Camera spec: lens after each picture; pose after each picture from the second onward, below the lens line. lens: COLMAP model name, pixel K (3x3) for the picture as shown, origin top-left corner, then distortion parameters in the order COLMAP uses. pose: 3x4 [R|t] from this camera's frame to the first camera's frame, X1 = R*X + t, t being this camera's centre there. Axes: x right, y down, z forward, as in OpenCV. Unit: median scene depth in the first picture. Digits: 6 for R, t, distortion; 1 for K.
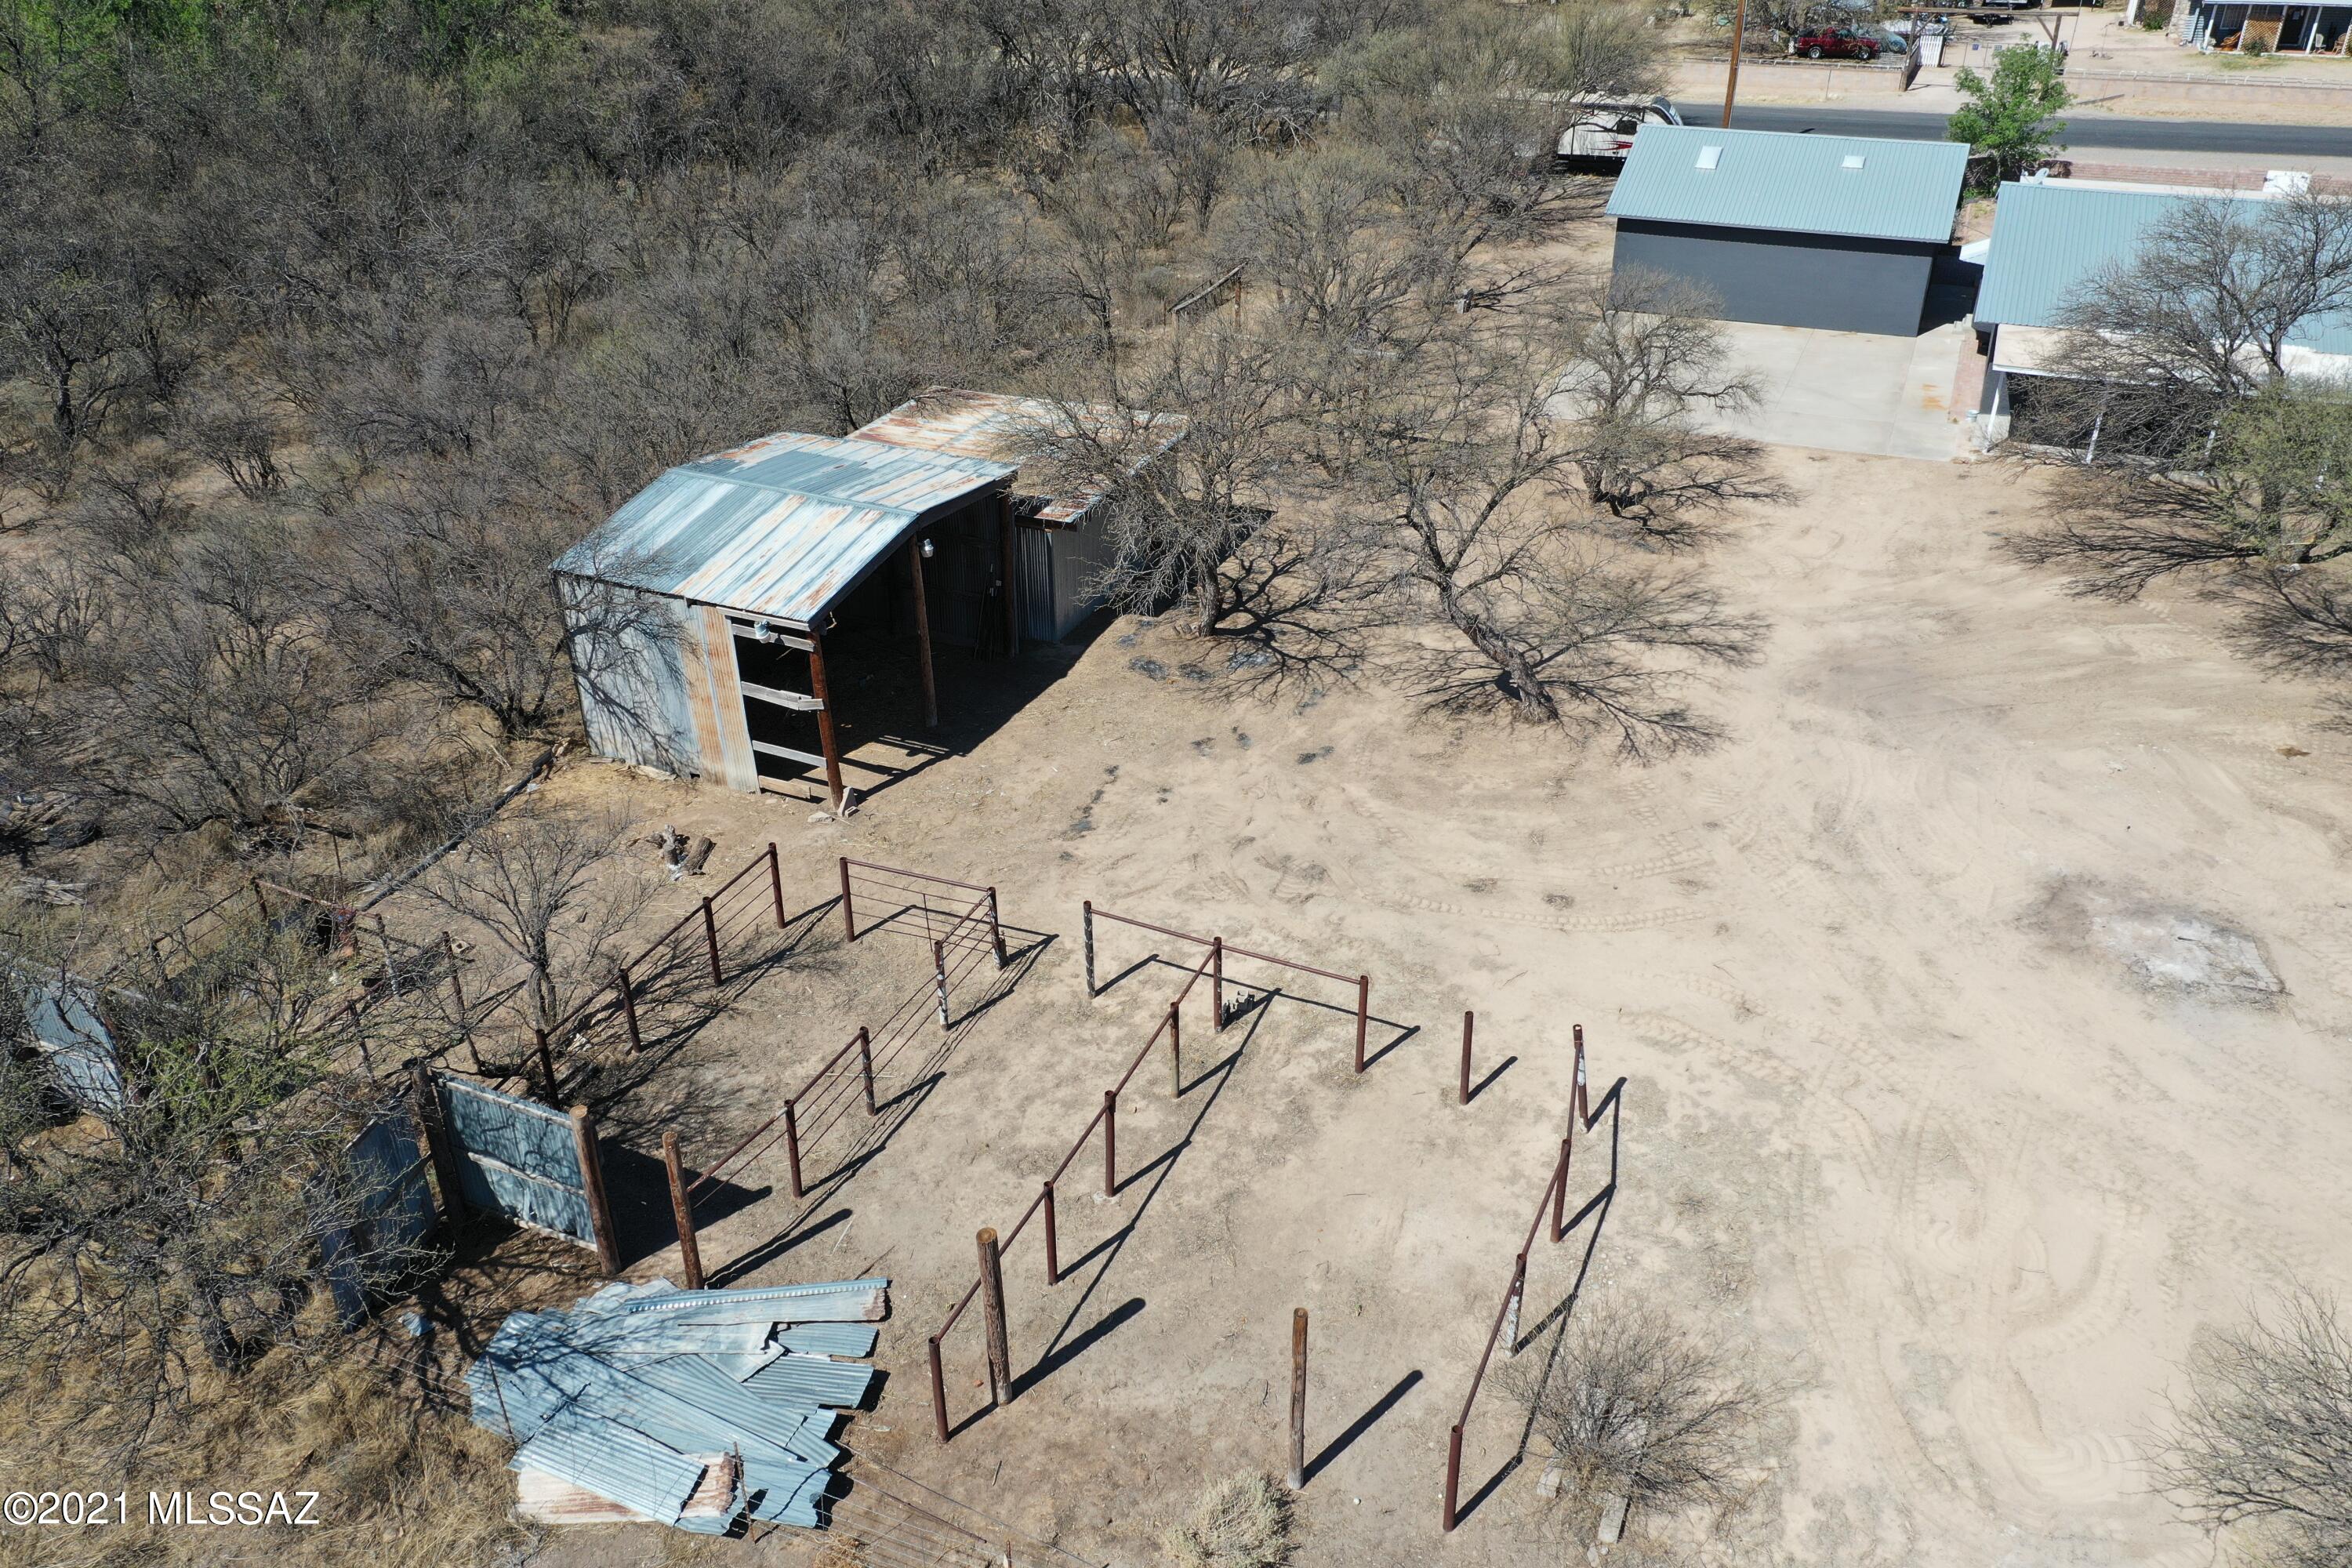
lens RADIAL K [[1874.8, 0, 1168.1], [0, 1874.8, 792.6], [0, 0, 1]] dist [0.016584, 0.010856]
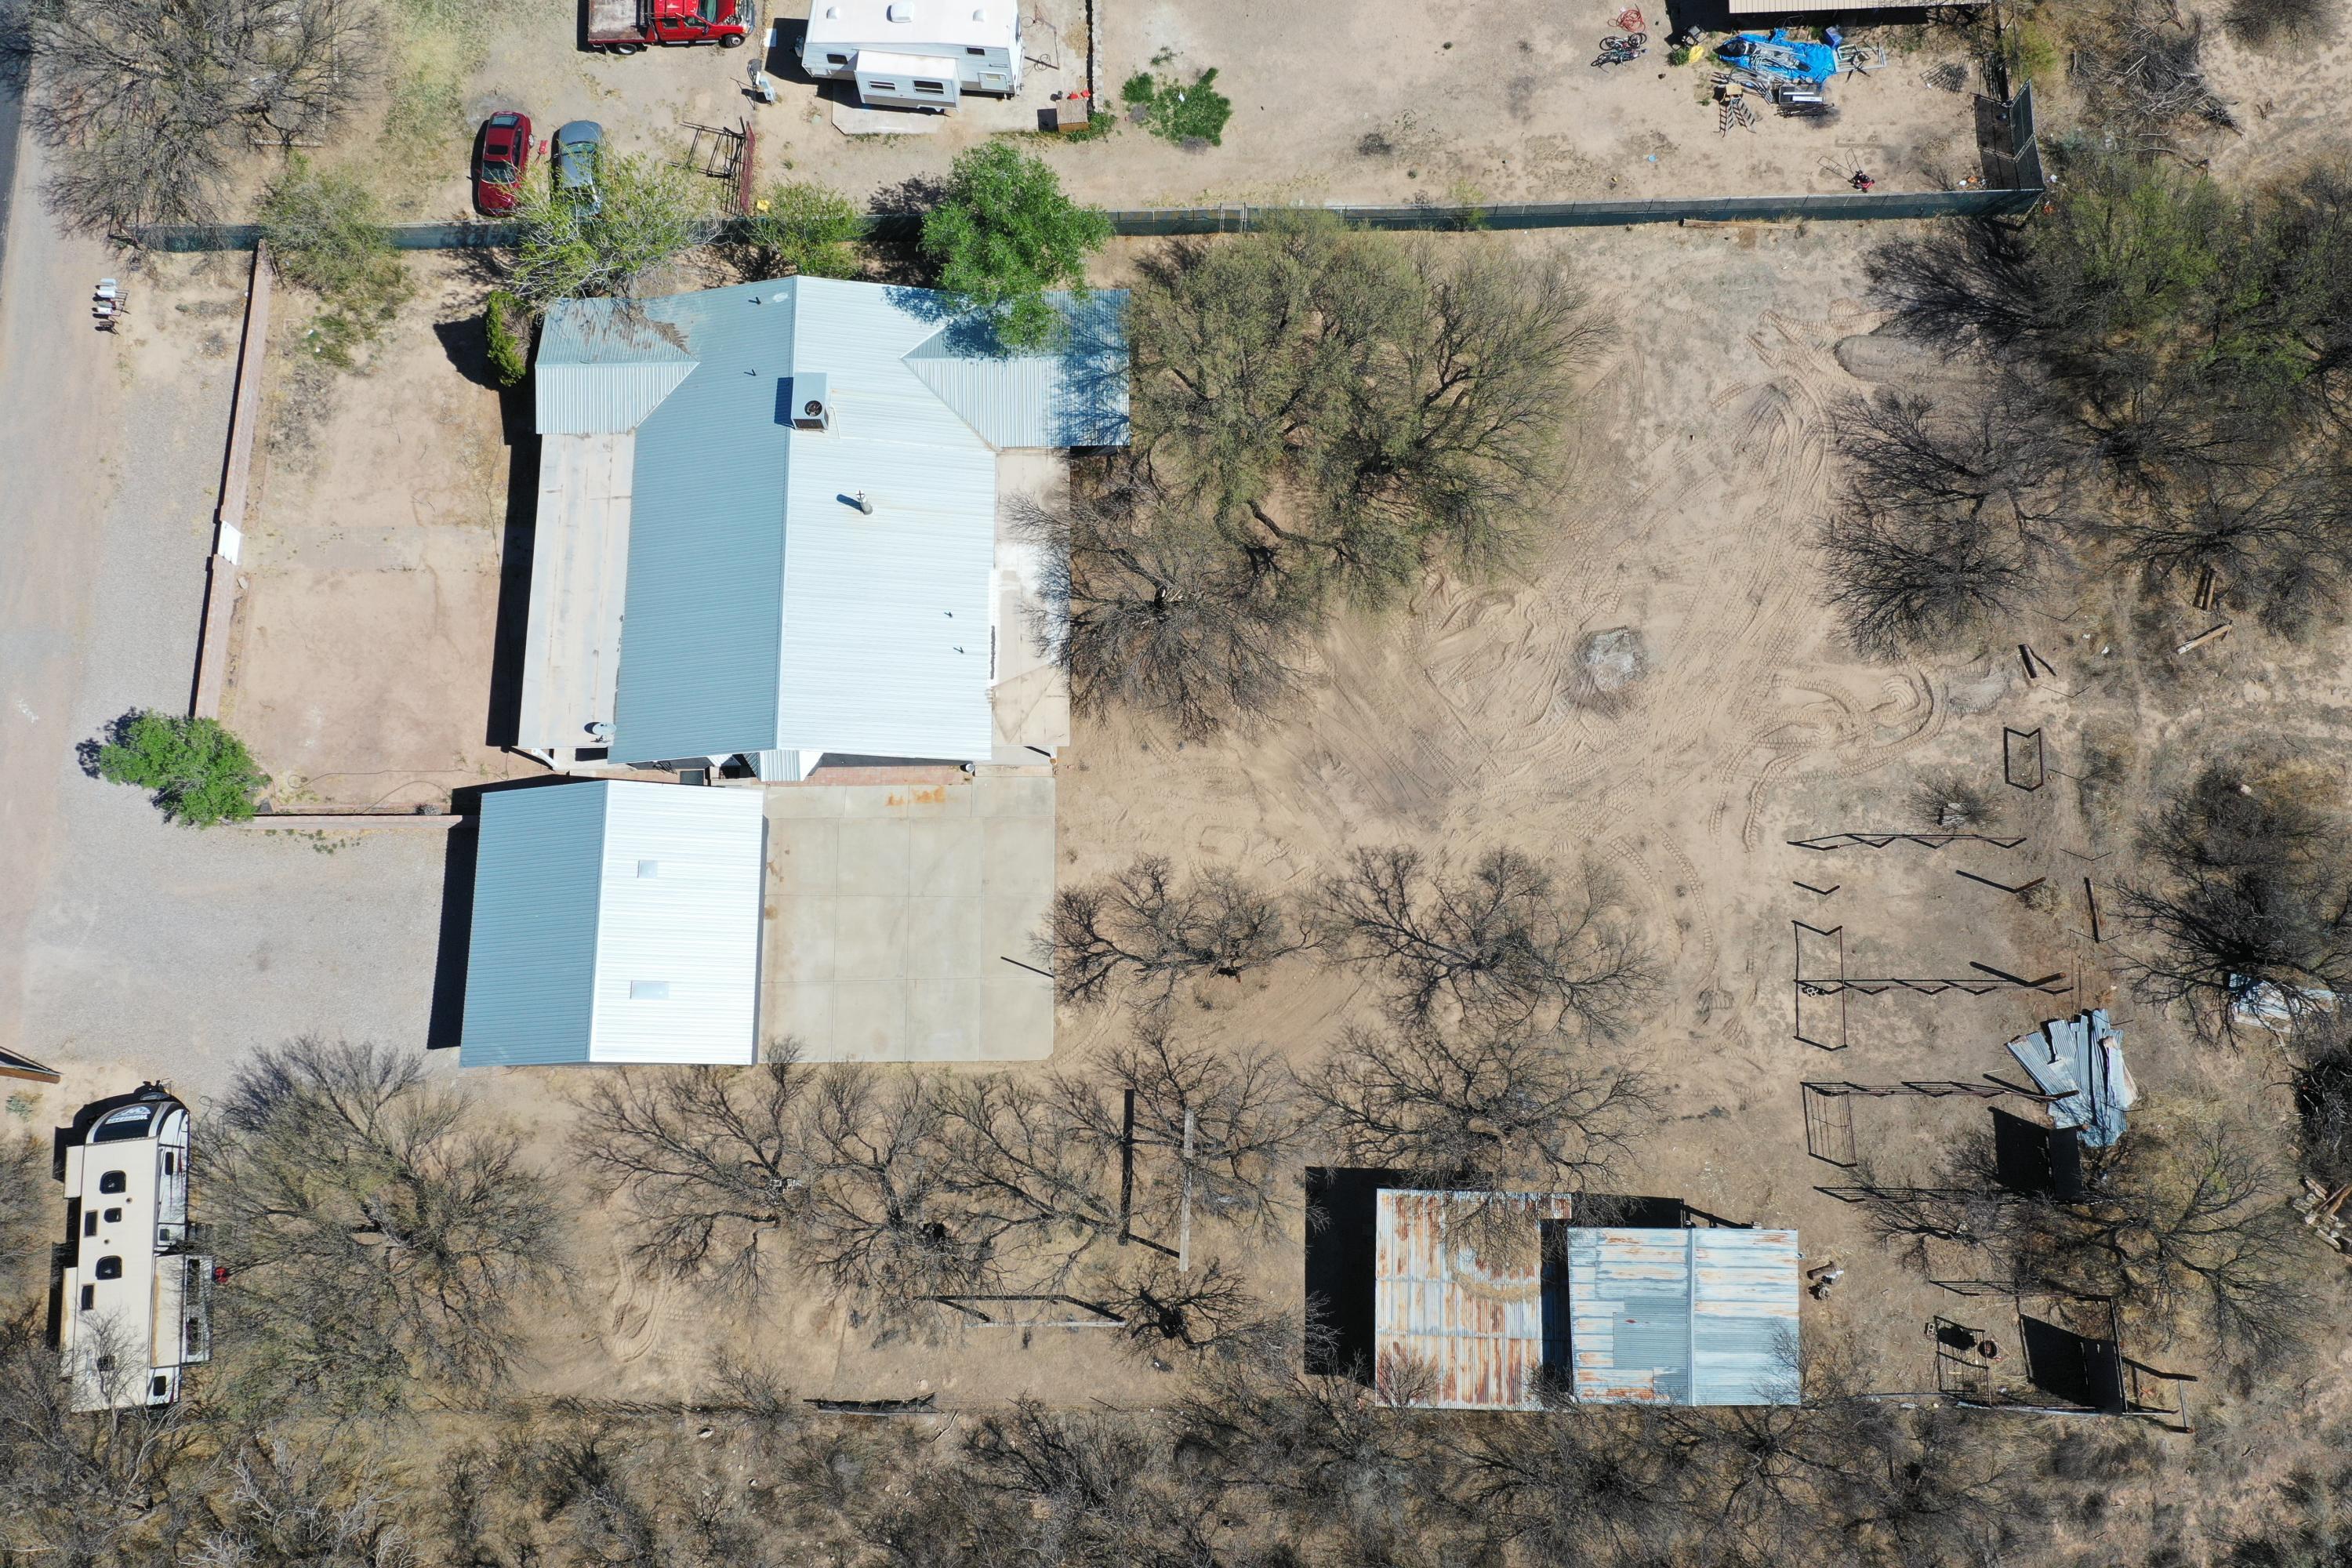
lens RADIAL K [[1874.8, 0, 1168.7], [0, 1874.8, 791.1], [0, 0, 1]] dist [0.016584, 0.010856]
pose [[-0.395187, -0.887211, 0.238082, 0.013582], [0.468660, 0.028180, 0.882929, -2.011028], [-0.790054, 0.460502, 0.404664, 0.441141]]
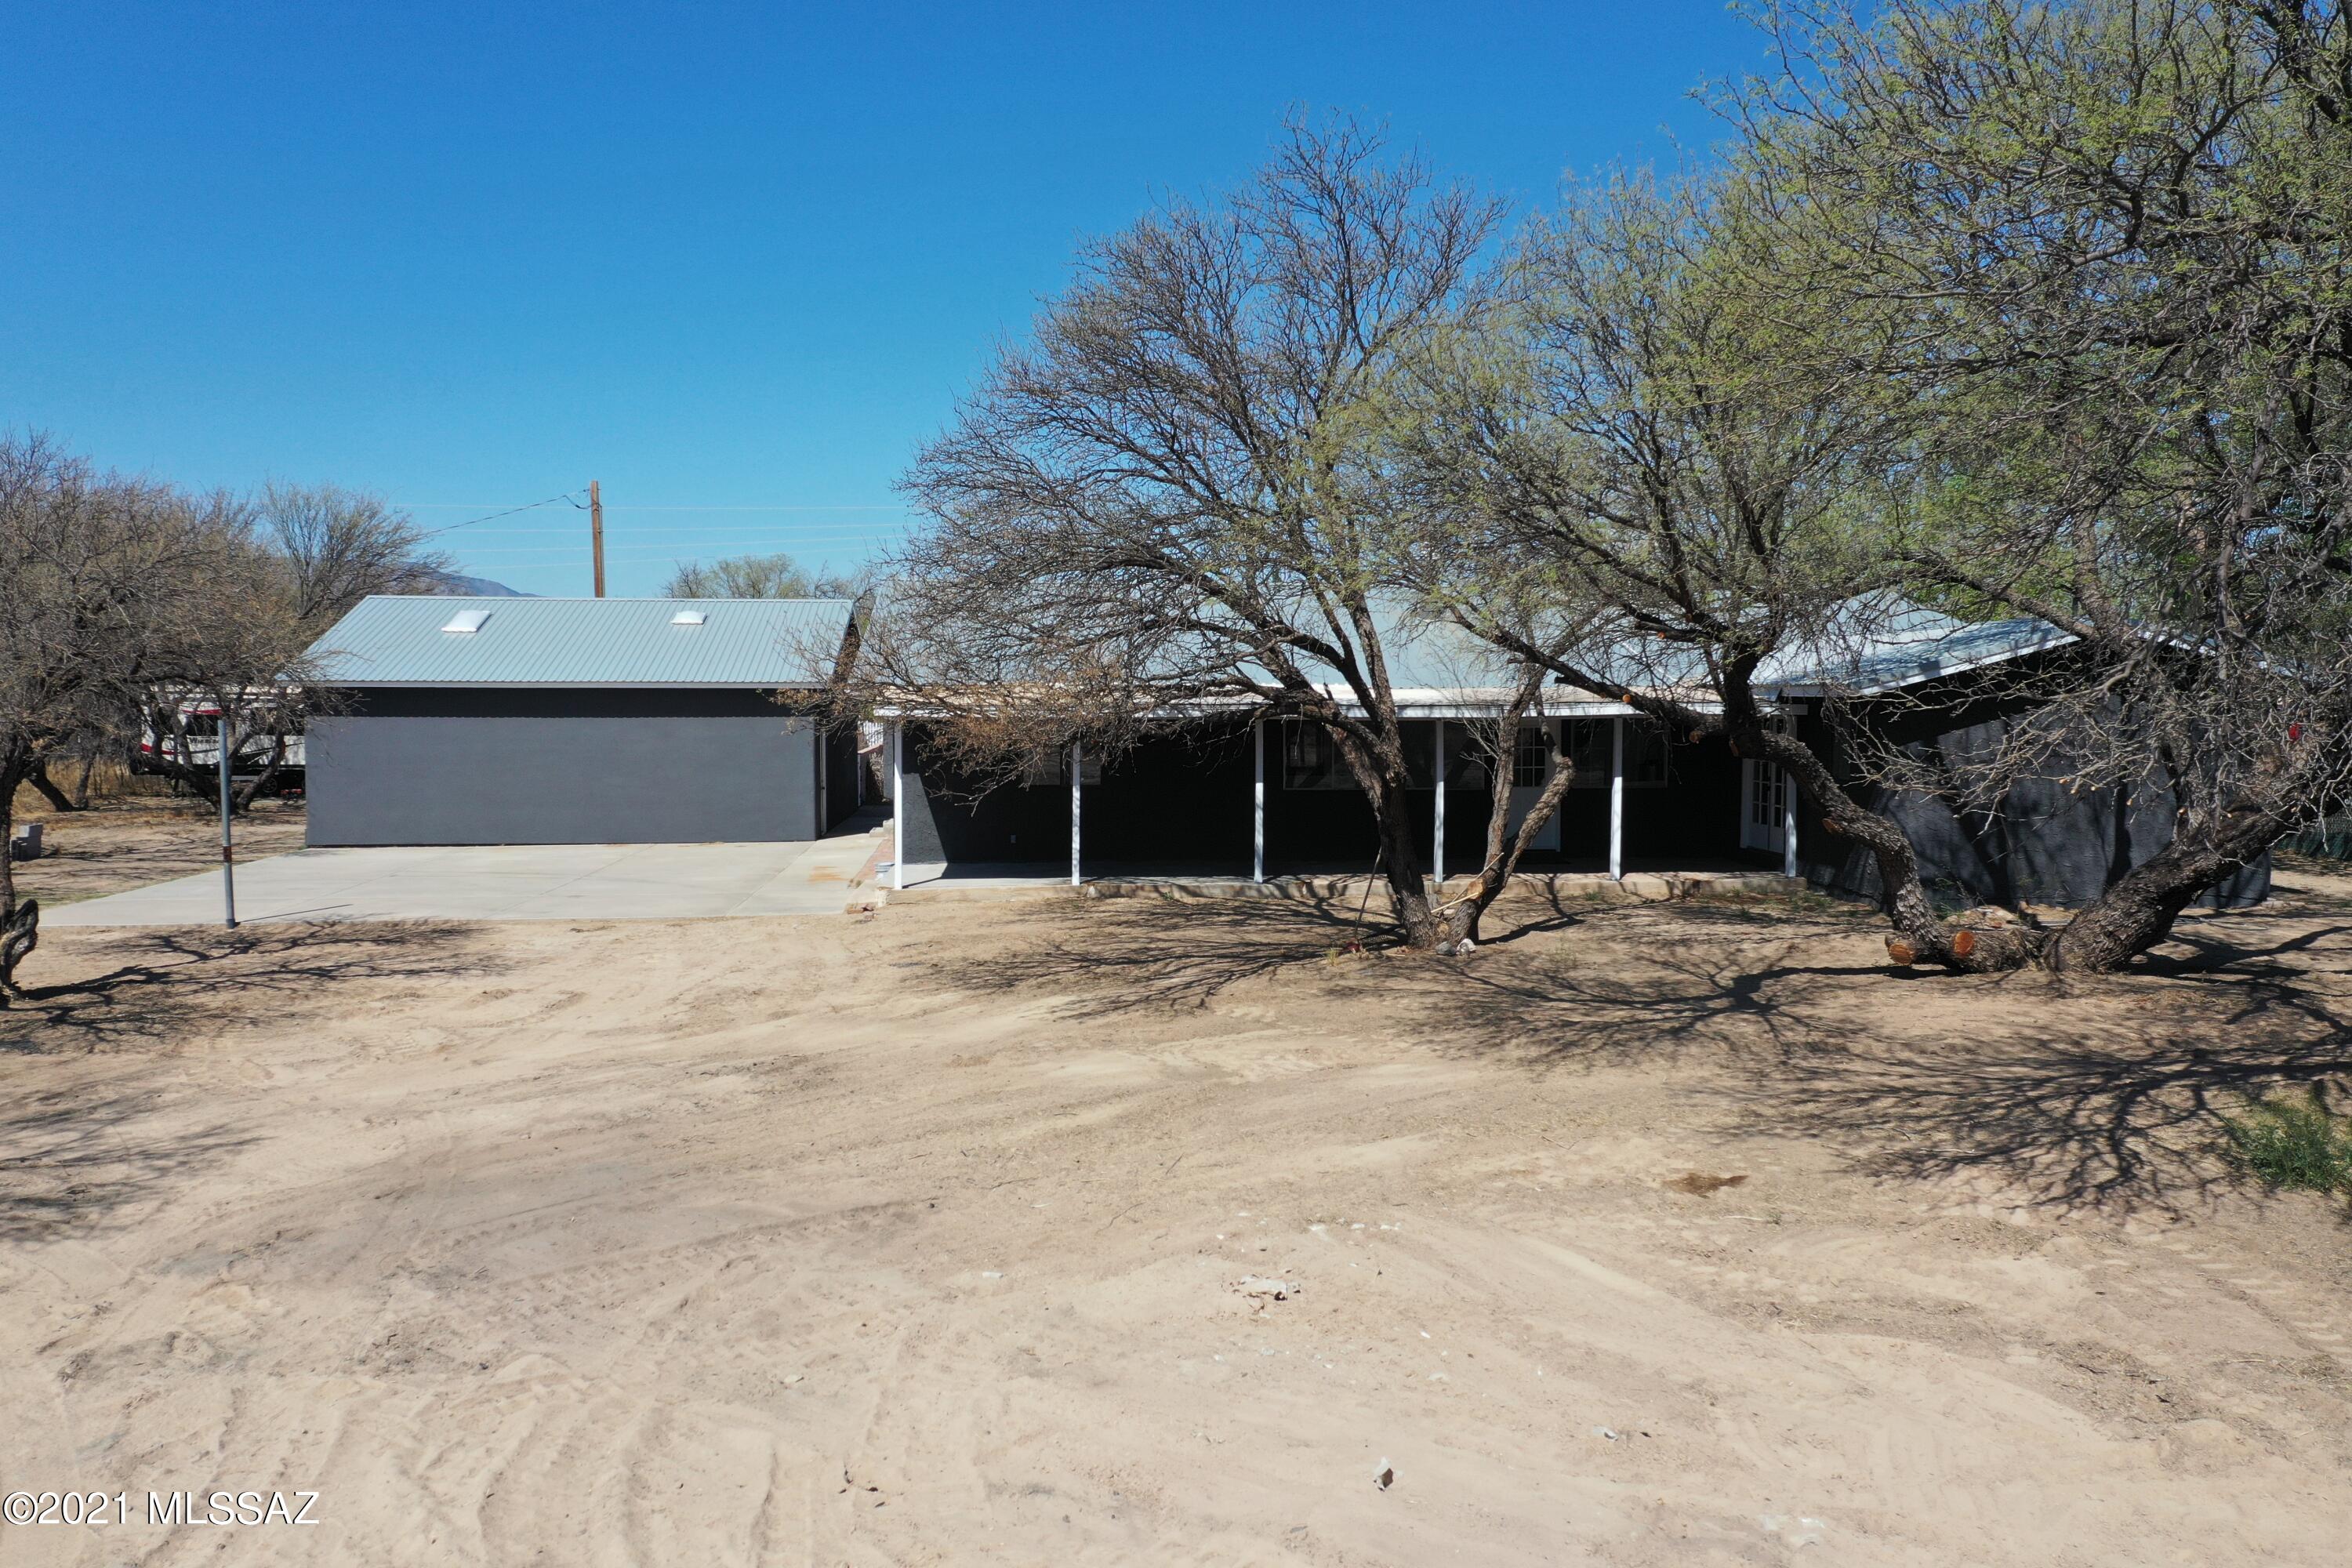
lens RADIAL K [[1874.8, 0, 1182.9], [0, 1874.8, 788.1], [0, 0, 1]] dist [0.016584, 0.010856]
pose [[0.887193, -0.014679, 0.461164, 0.357171], [0.222812, 0.888859, -0.400355, 0.029196], [-0.404033, 0.457945, 0.791861, 0.734474]]
